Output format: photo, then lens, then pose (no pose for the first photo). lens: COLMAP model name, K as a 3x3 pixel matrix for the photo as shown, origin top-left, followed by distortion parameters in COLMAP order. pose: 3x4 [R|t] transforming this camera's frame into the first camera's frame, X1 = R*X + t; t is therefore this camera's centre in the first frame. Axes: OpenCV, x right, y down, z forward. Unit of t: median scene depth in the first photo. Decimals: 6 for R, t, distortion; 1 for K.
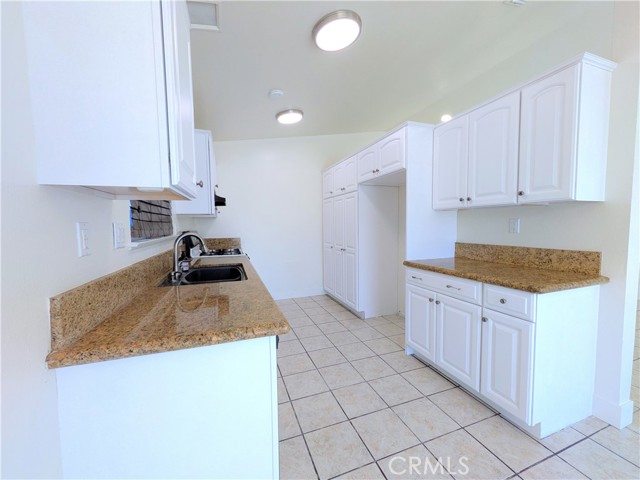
lens RADIAL K [[253.9, 0, 320.0], [0, 253.9, 240.0], [0, 0, 1]] dist [0.000362, 0.000040]
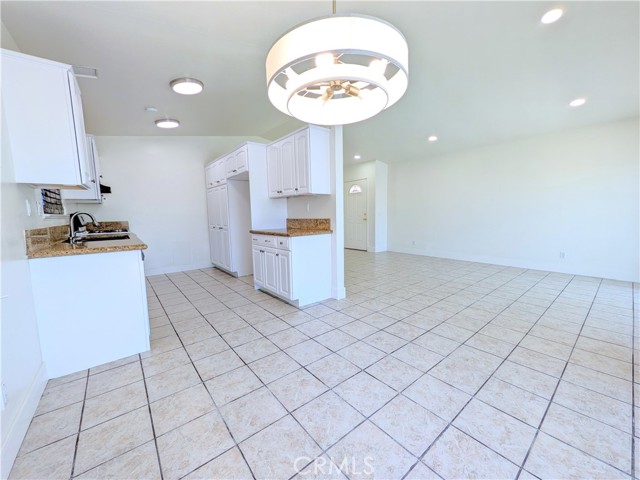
lens RADIAL K [[253.9, 0, 320.0], [0, 253.9, 240.0], [0, 0, 1]] dist [0.000362, 0.000040]
pose [[0.947162, -0.042233, 0.317964, 0.247803], [0.029496, 0.998562, 0.044769, 0.088707], [-0.319398, -0.033025, 0.947045, -0.660010]]
